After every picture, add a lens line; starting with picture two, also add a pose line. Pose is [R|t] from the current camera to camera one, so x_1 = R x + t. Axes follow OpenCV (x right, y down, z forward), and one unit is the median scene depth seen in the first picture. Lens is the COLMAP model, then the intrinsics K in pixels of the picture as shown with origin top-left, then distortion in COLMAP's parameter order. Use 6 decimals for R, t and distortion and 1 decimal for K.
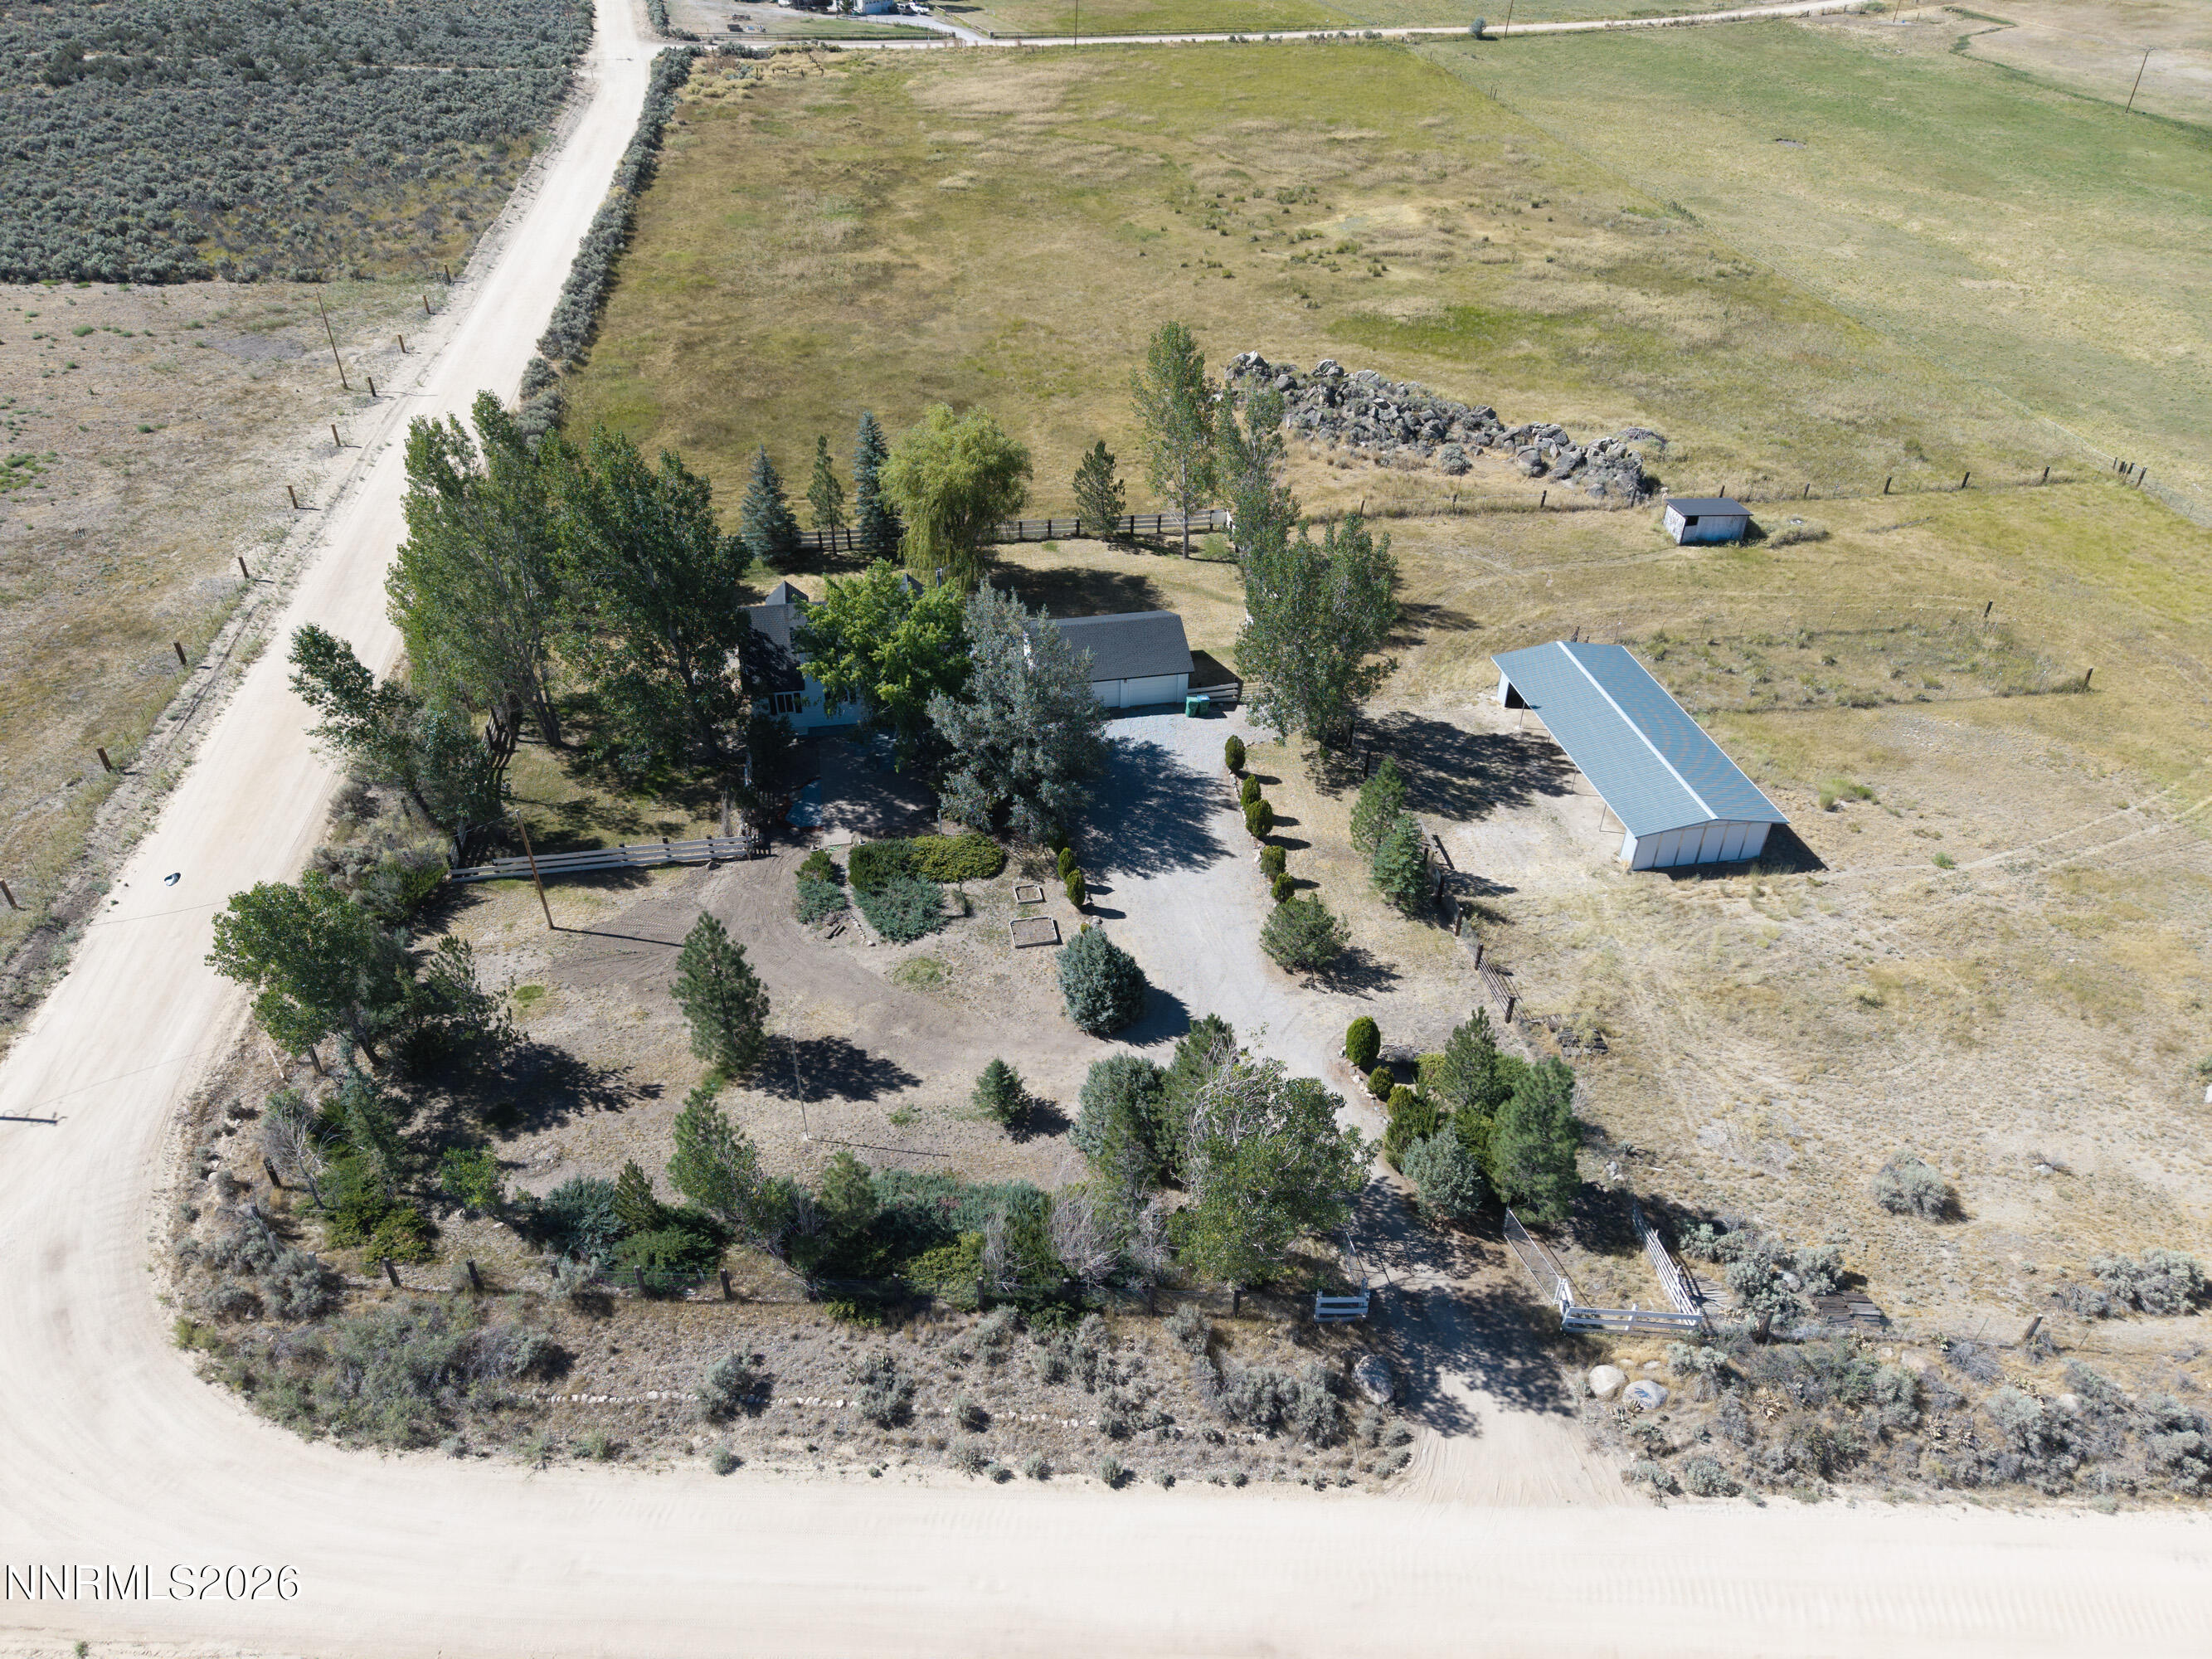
lens RADIAL K [[1481.7, 0, 1136.6], [0, 1481.7, 829.2], [0, 0, 1]] dist [0.022962, -0.017523]
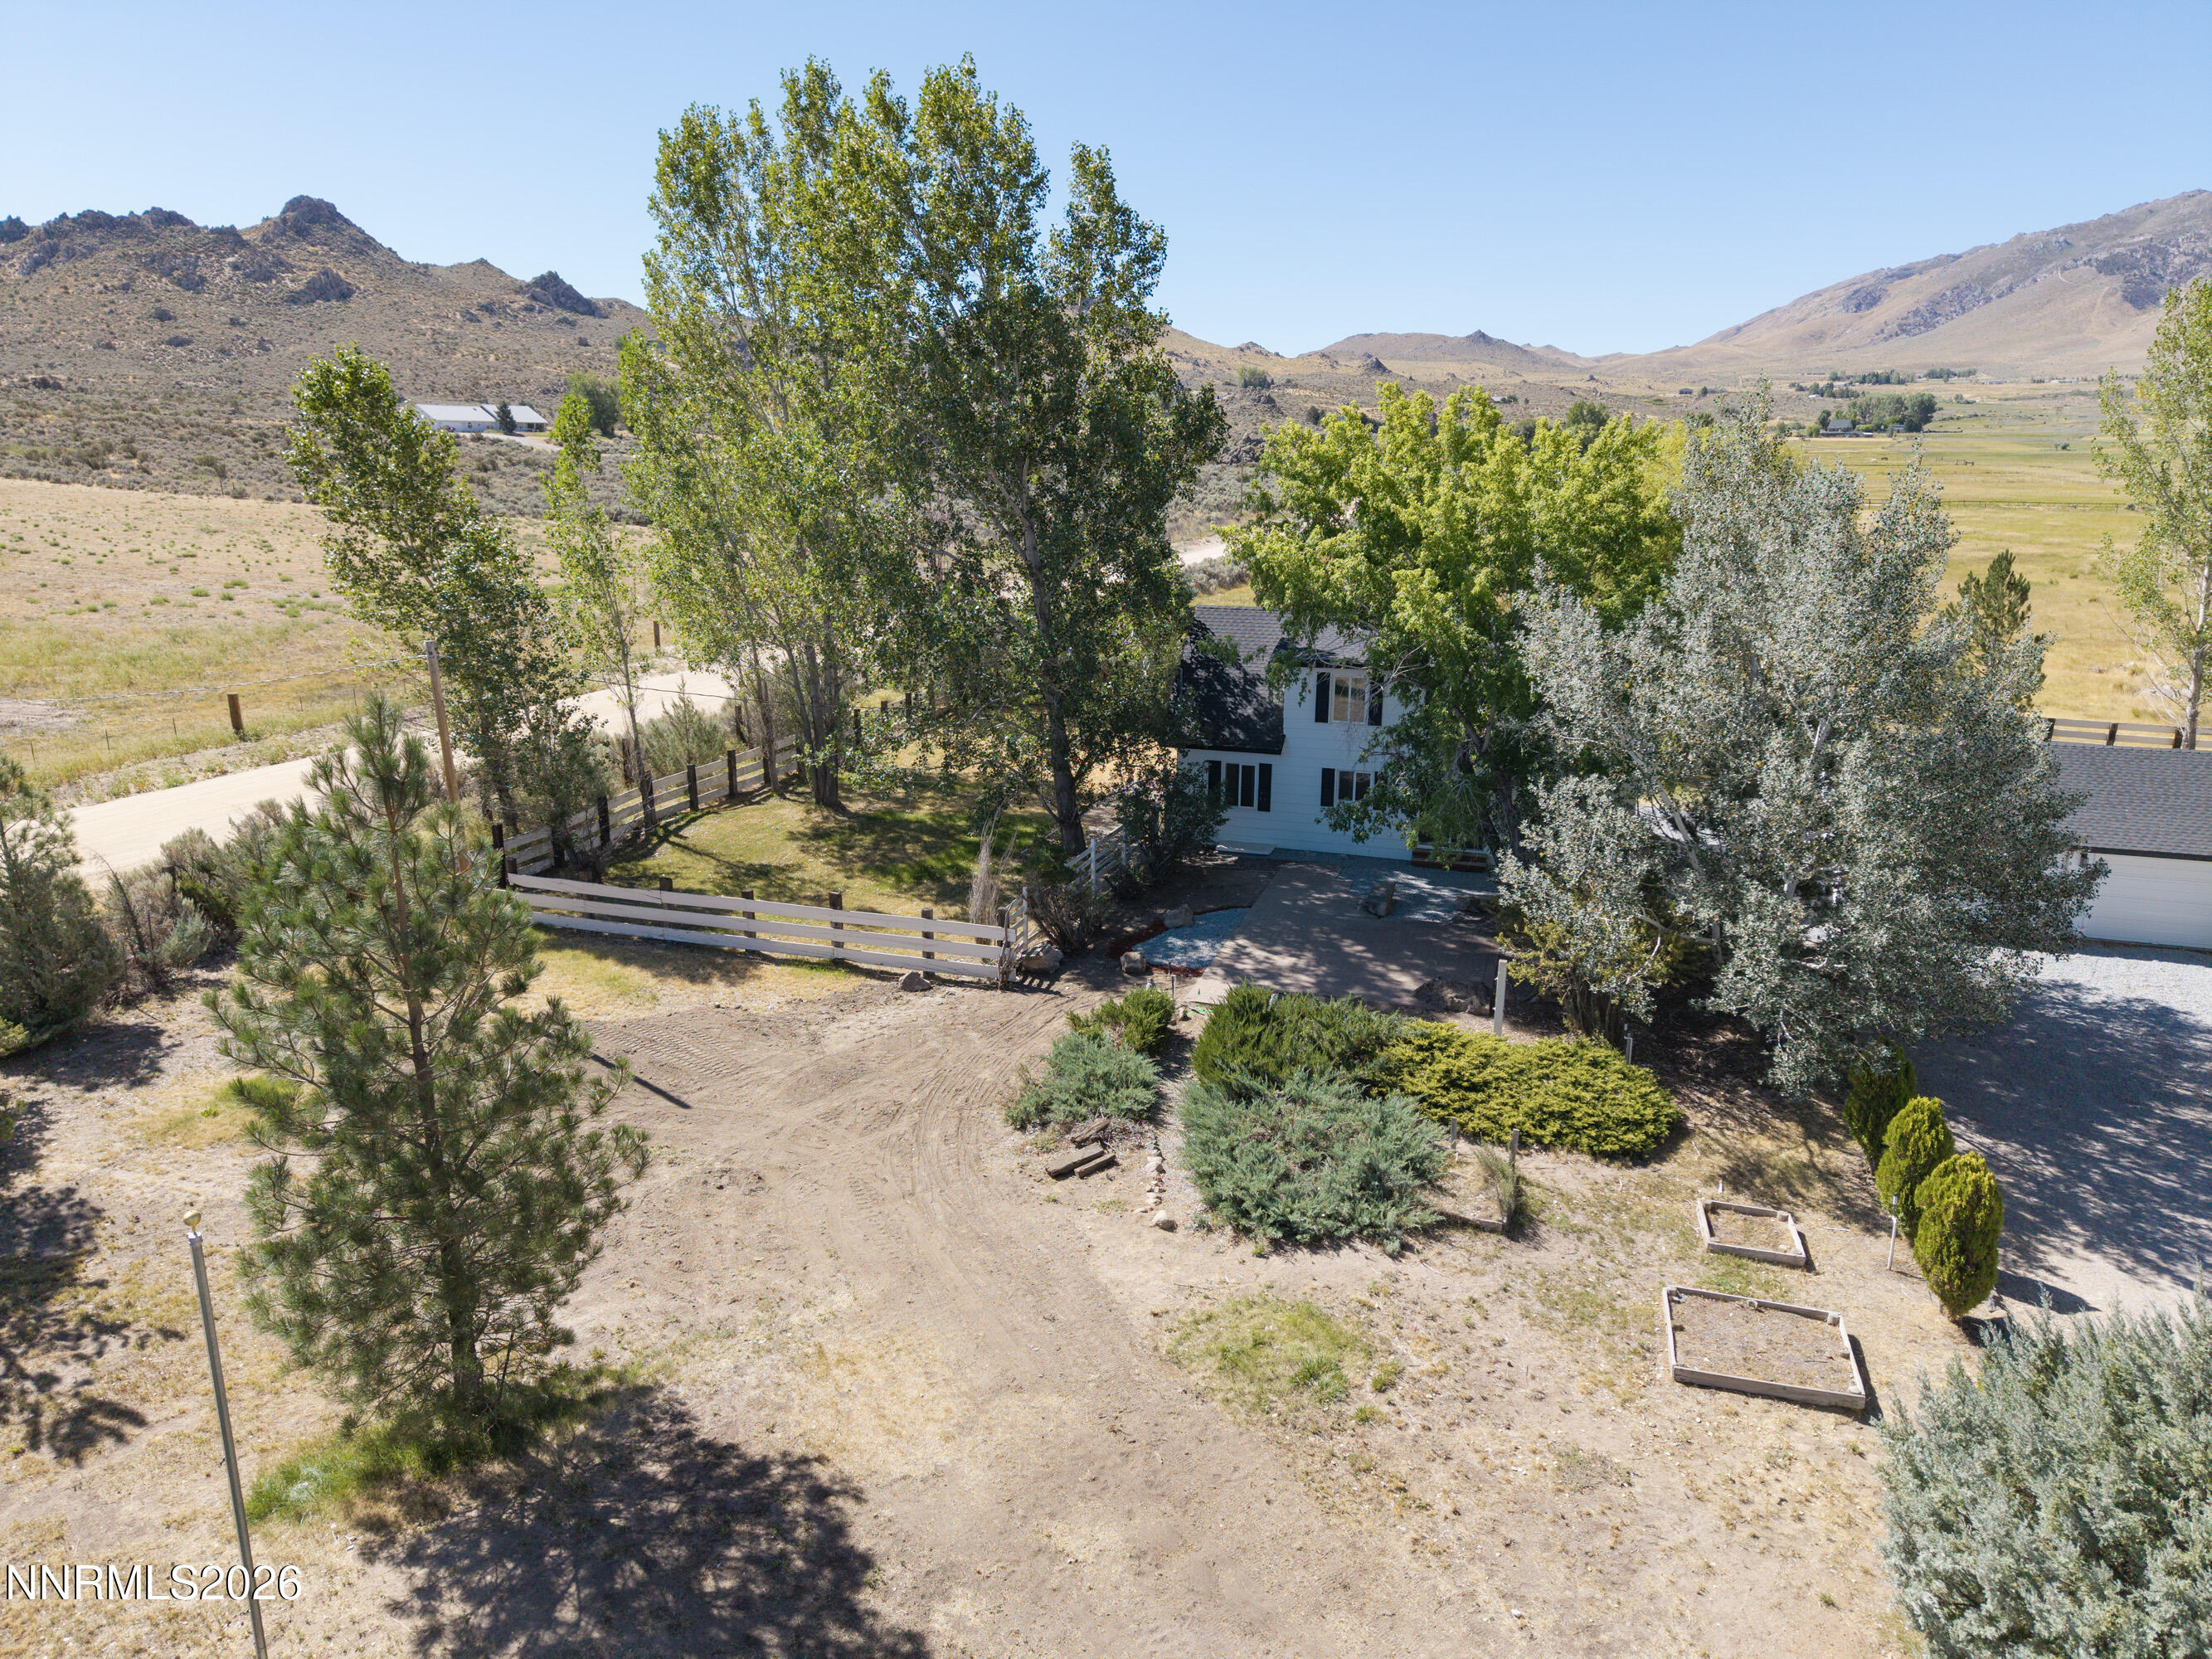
lens RADIAL K [[1497.1, 0, 1124.9], [0, 1497.1, 819.0], [0, 0, 1]] dist [0.006930, -0.017221]
pose [[0.877080, 0.105185, -0.468686, -0.048076], [-0.272906, 0.912074, -0.306014, 0.088201], [0.395288, 0.396306, 0.828667, 0.645862]]
